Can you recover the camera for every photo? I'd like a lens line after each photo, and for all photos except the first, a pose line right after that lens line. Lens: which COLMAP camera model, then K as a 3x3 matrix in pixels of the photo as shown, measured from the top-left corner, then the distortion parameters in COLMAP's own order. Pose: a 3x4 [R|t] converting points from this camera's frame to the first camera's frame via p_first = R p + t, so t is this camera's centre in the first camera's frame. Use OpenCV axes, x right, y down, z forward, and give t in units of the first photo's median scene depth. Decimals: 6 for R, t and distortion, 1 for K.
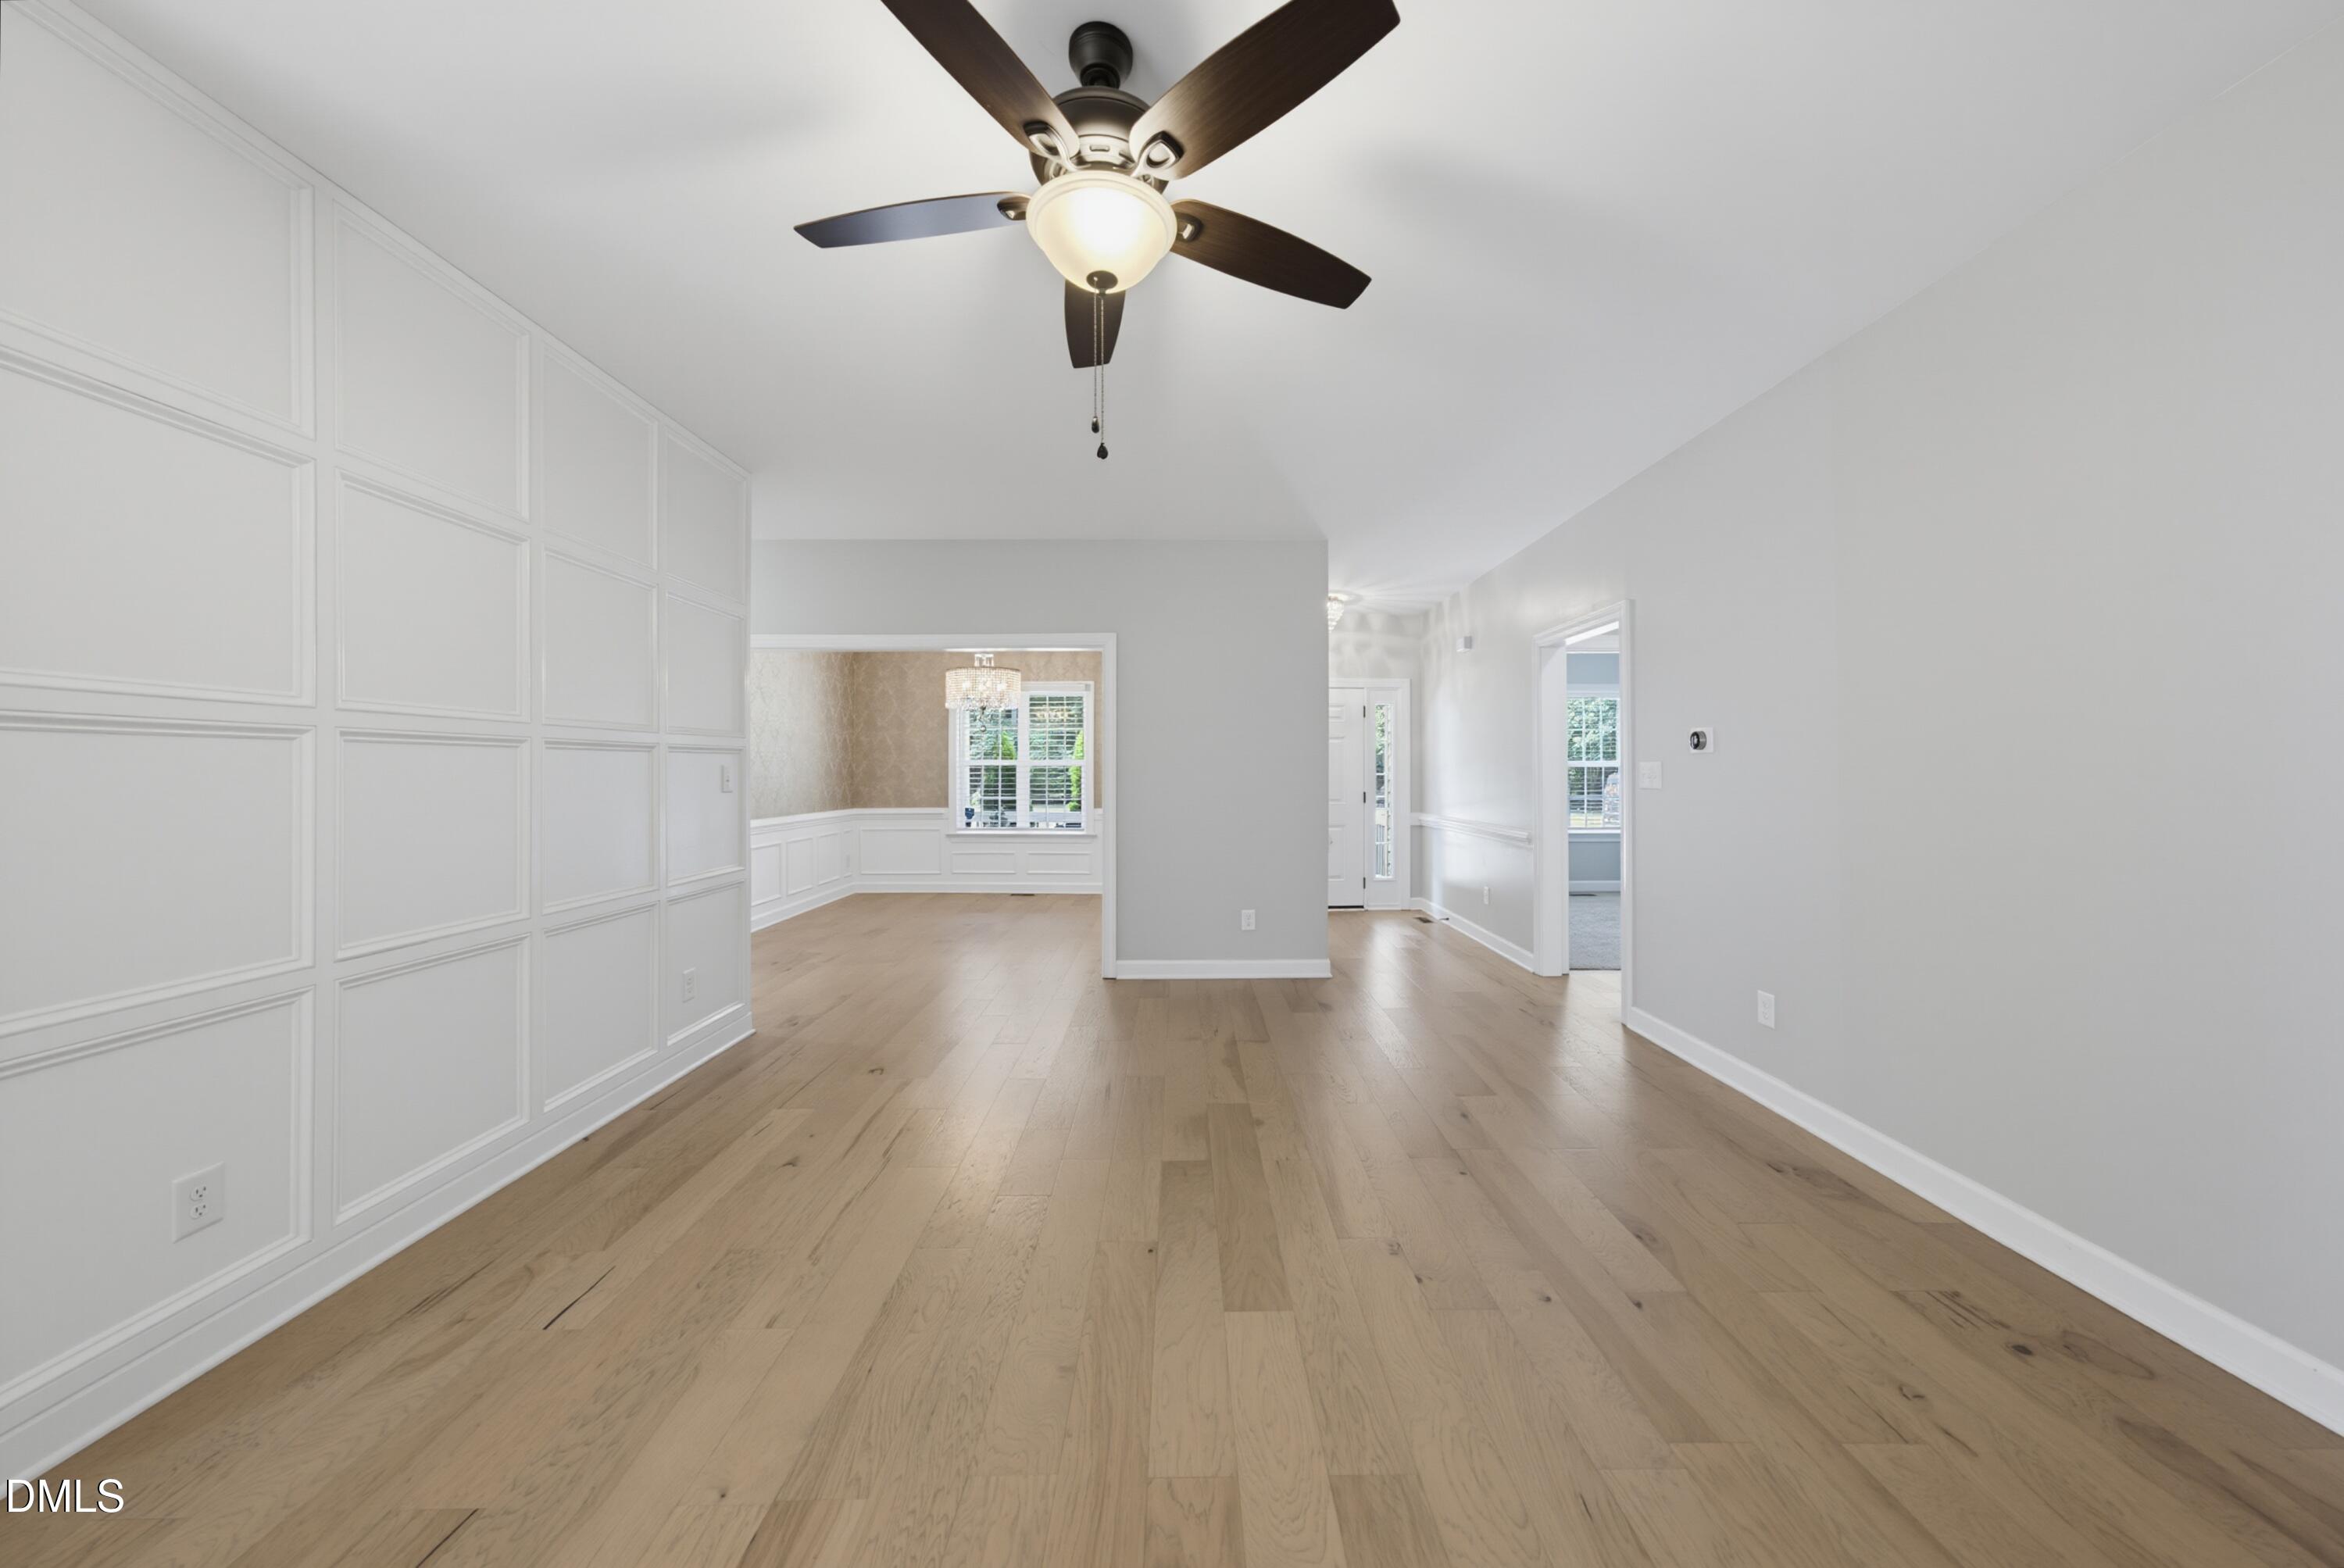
lens RADIAL K [[801.7, 0, 1172.0], [0, 801.7, 784.0], [0, 0, 1]] dist [0.015044, 0.000143]
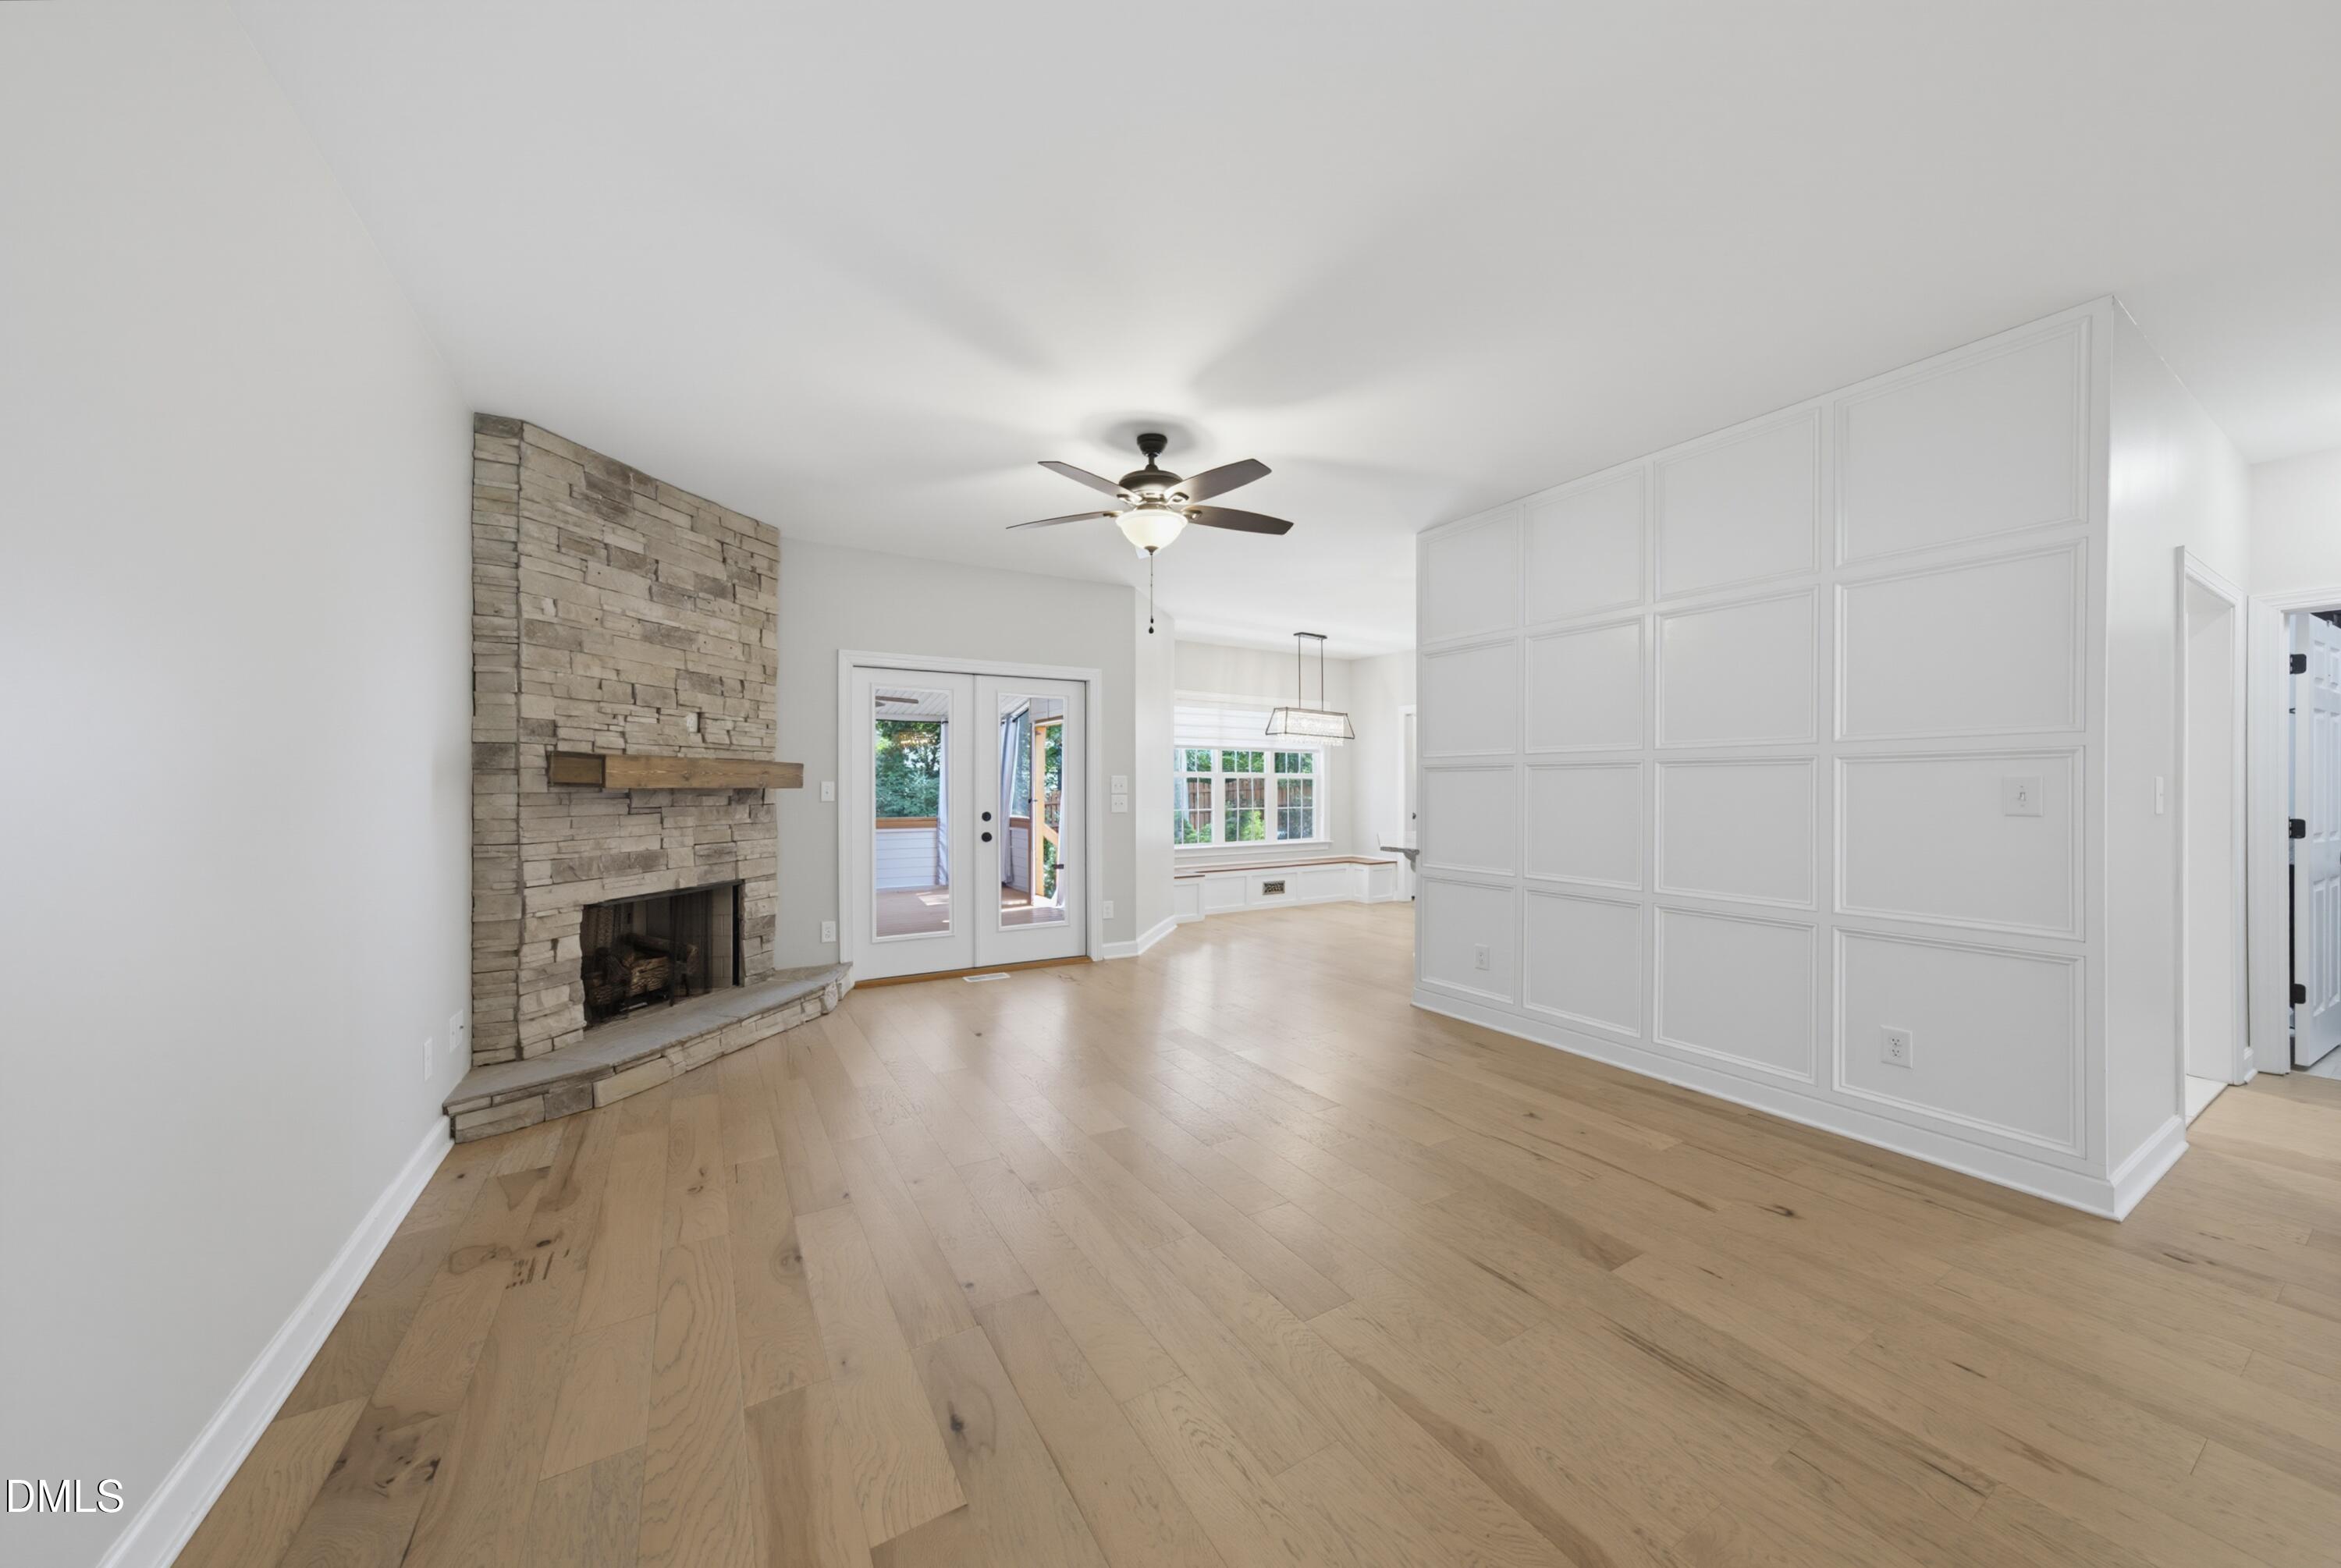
lens RADIAL K [[800.6, 0, 1170.5], [0, 800.6, 784.0], [0, 0, 1]] dist [0.015044, 0.000143]
pose [[-0.851728, -0.002827, -0.523976, 0.978111], [-0.009573, 0.999902, 0.010167, -0.033206], [0.523896, 0.013676, -0.851672, 2.841627]]
